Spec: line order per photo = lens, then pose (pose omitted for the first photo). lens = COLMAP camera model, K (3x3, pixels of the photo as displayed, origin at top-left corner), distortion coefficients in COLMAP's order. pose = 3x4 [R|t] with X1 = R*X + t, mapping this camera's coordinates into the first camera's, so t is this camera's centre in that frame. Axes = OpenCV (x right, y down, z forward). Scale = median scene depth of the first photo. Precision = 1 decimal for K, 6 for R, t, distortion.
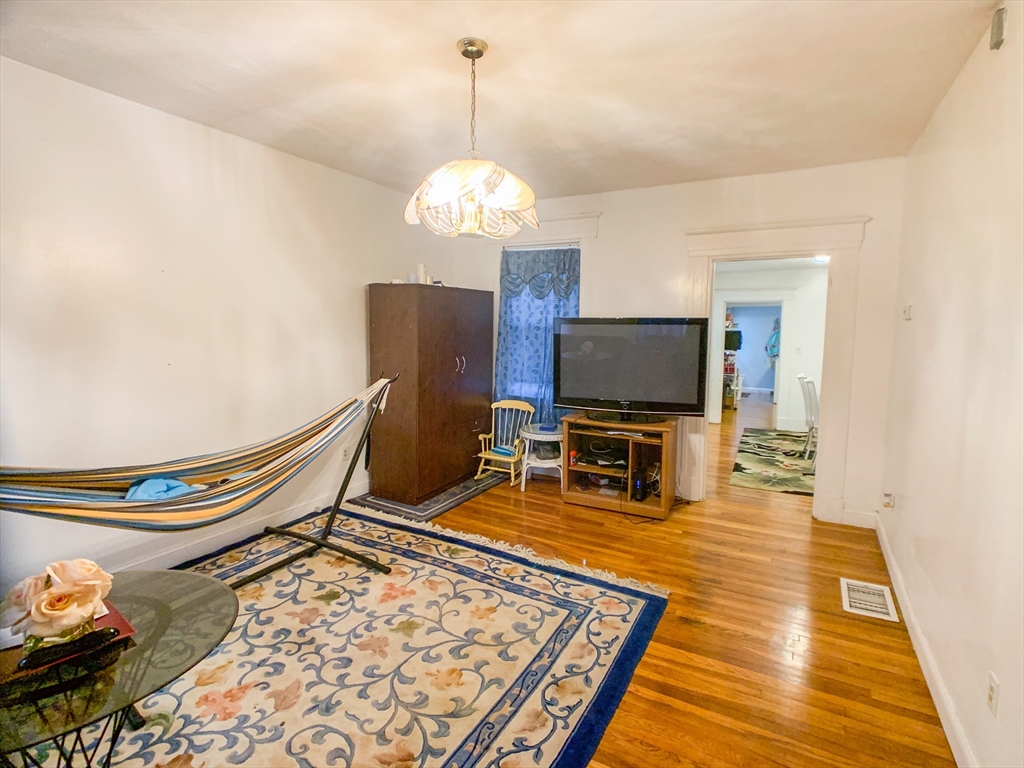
lens RADIAL K [[508.3, 0, 520.1], [0, 508.3, 379.4], [0, 0, 1]] dist [-0.023446, 0.010658]
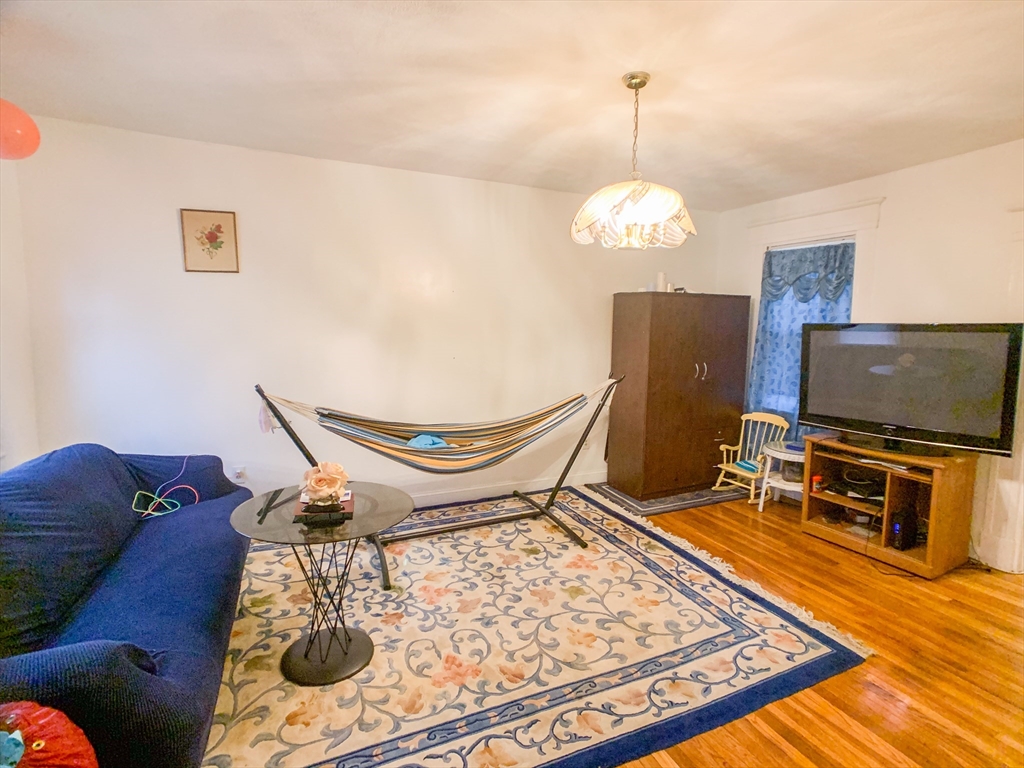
lens RADIAL K [[508.3, 0, 515.3], [0, 508.3, 381.6], [0, 0, 1]] dist [-0.023446, 0.010658]
pose [[0.802214, 0.063740, -0.593625, 0.224203], [-0.069702, 0.997484, 0.012909, 0.005333], [0.592955, 0.031021, 0.804638, -0.016917]]
